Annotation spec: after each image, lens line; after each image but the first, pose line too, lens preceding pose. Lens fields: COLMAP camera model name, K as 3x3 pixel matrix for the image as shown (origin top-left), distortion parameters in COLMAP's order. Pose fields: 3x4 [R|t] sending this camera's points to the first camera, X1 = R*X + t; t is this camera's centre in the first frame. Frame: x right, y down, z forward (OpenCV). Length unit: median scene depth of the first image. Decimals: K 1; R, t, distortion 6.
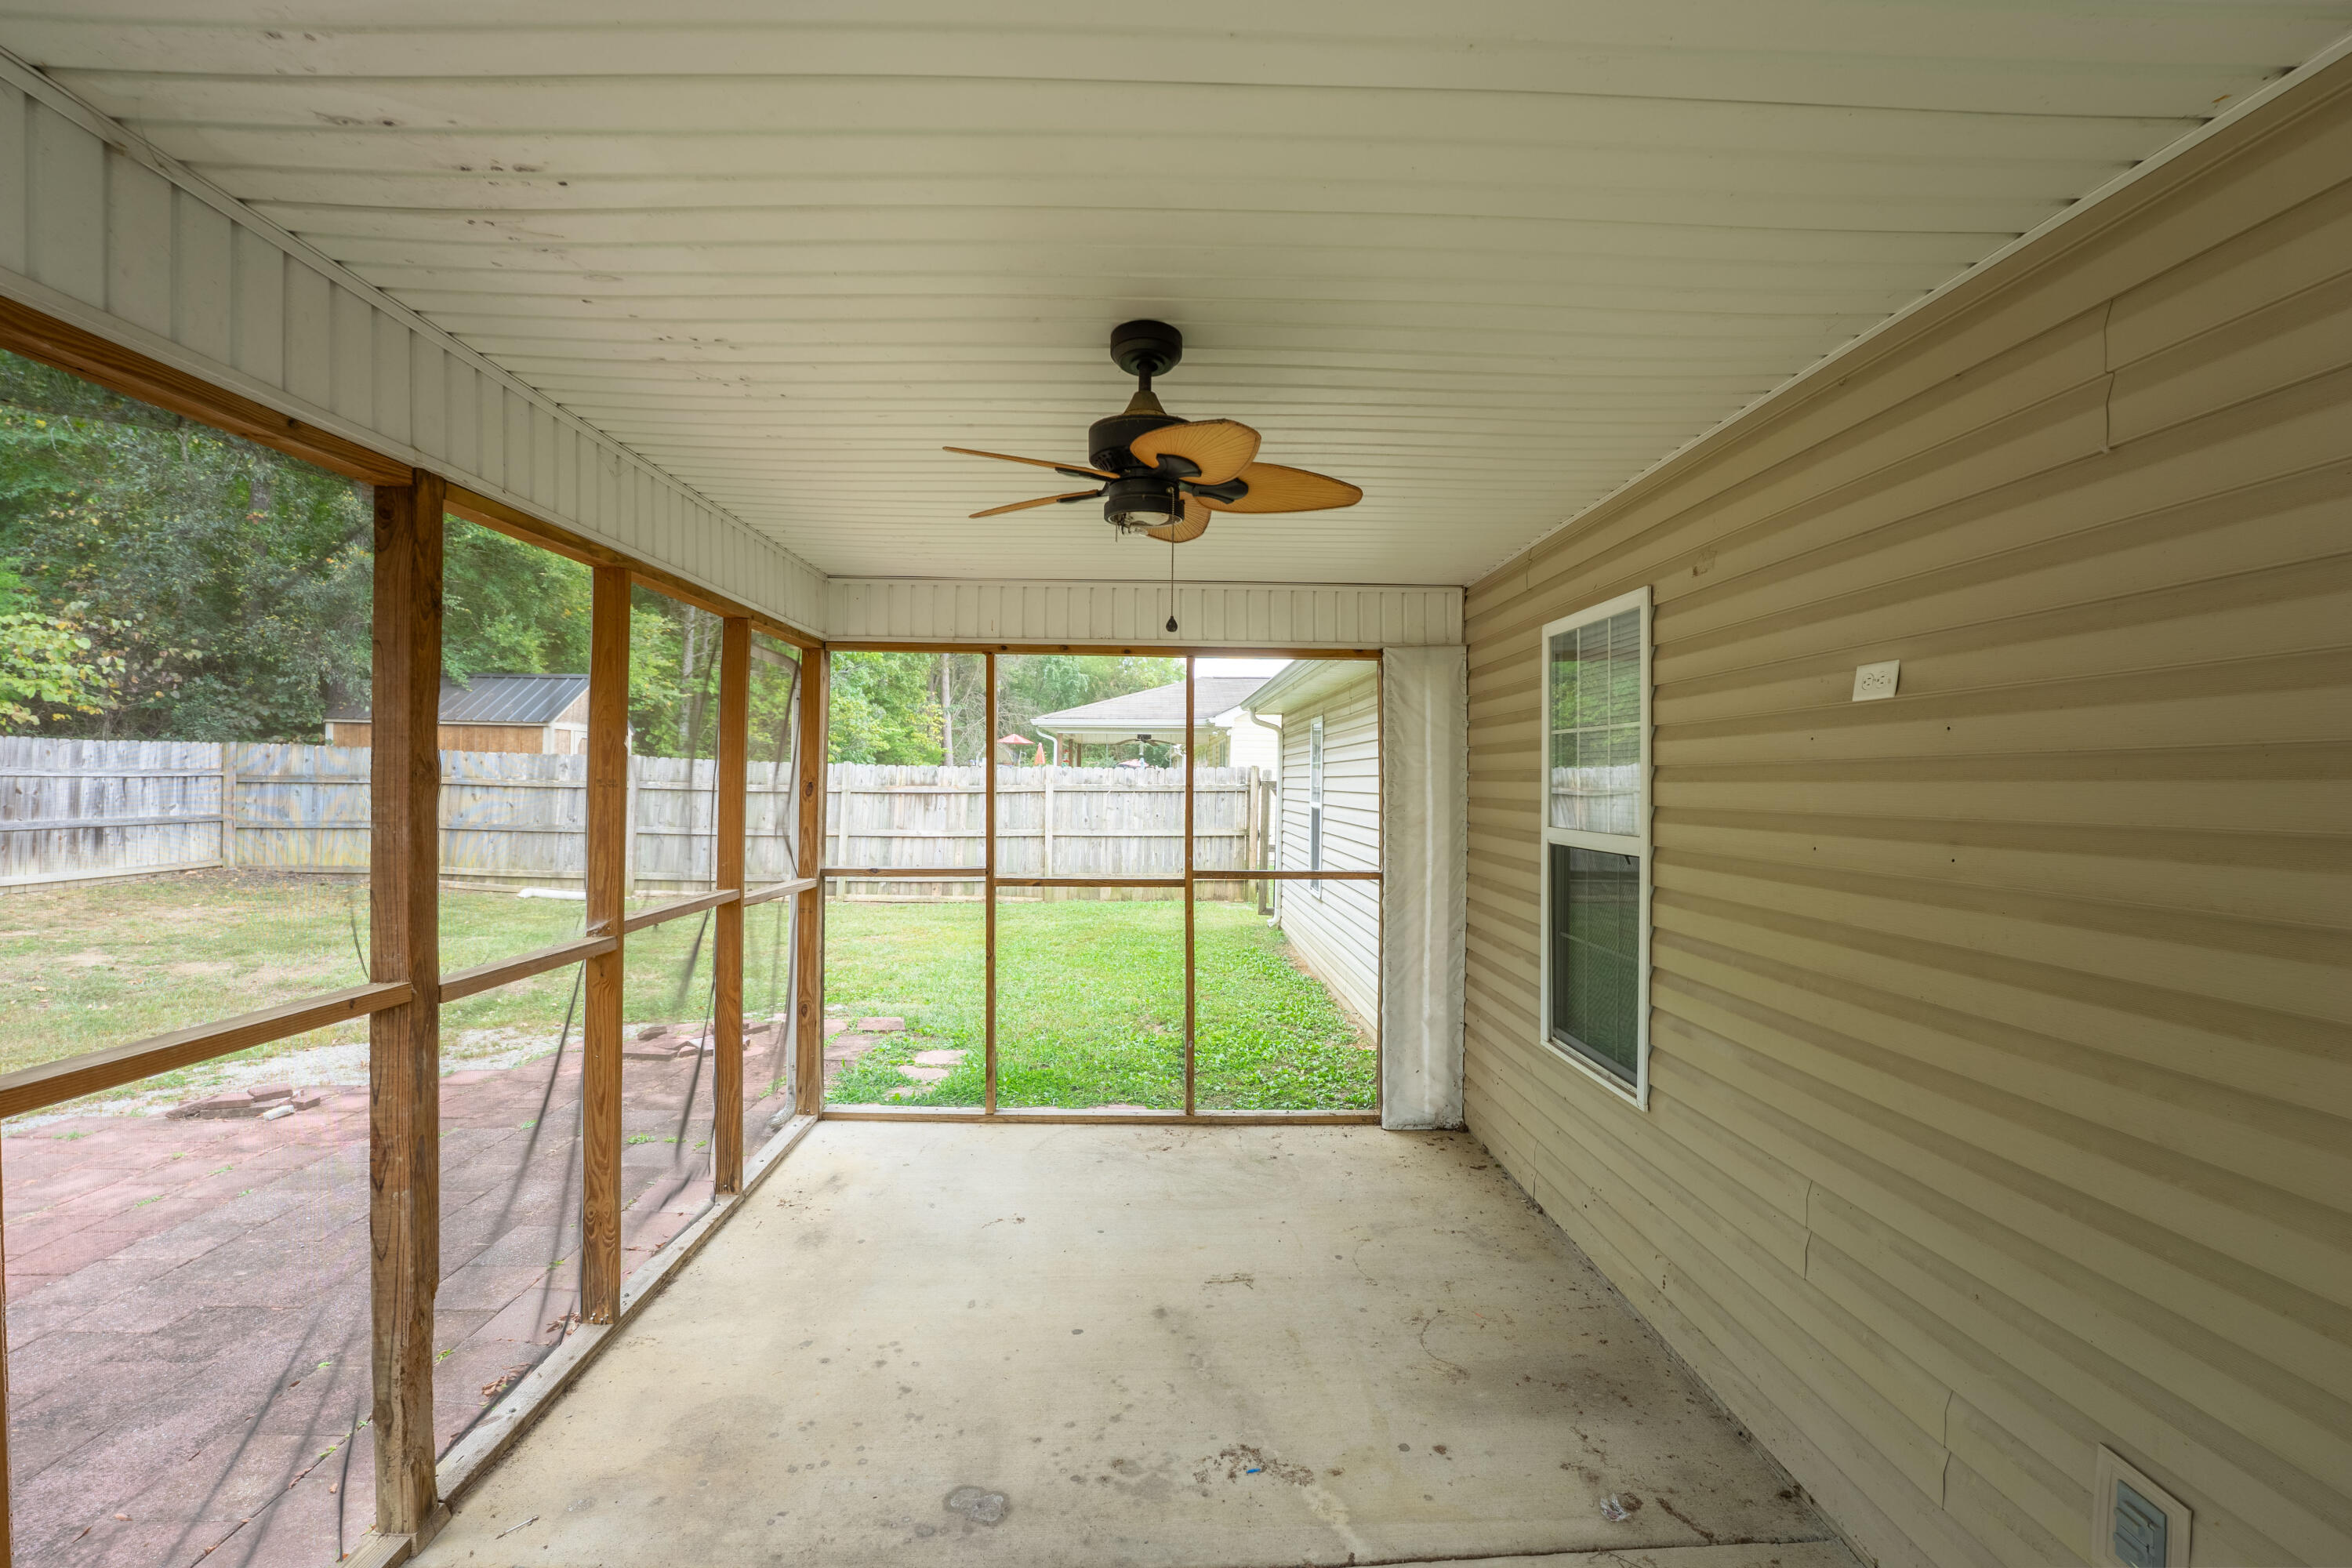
lens RADIAL K [[1034.9, 0, 1169.9], [0, 1034.9, 781.5], [0, 0, 1]] dist [-0.017093, 0.000817]
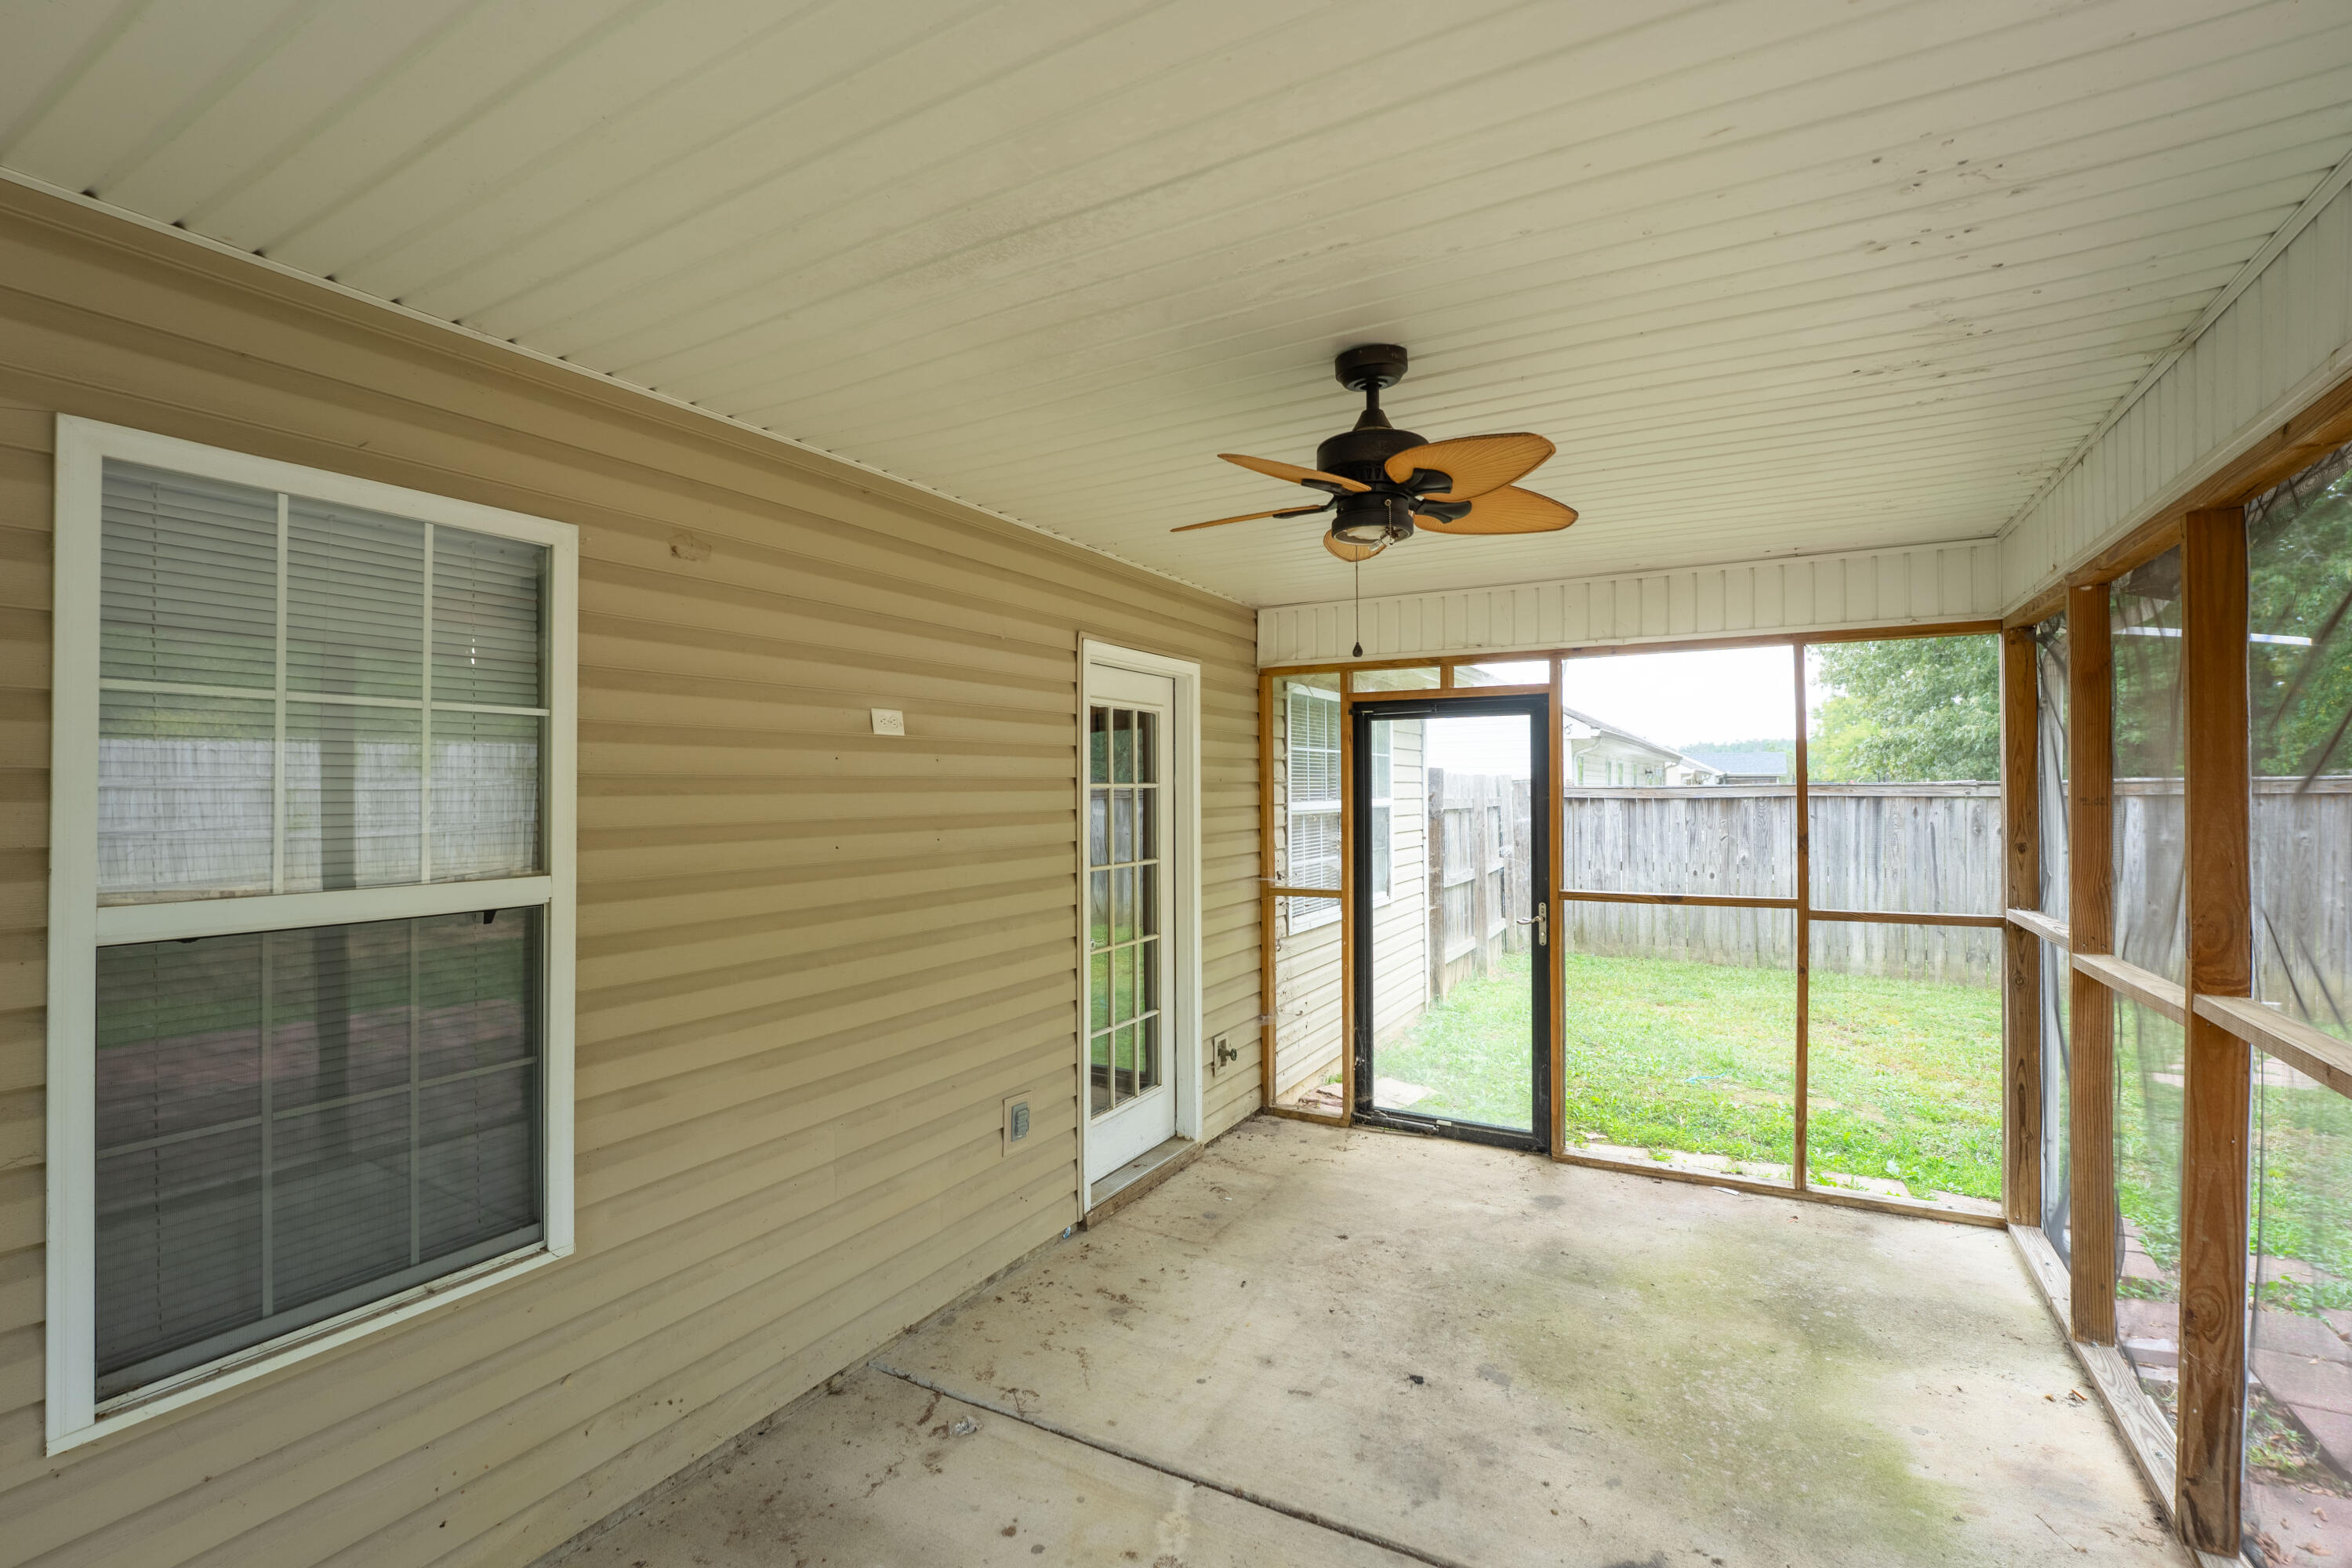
lens RADIAL K [[1034.9, 0, 1171.5], [0, 1034.9, 778.2], [0, 0, 1]] dist [-0.017093, 0.000817]
pose [[-0.857037, 0.001131, 0.515253, -0.169468], [-0.001221, 0.999990, -0.004226, -0.006181], [-0.515253, -0.004251, -0.857028, 0.882780]]
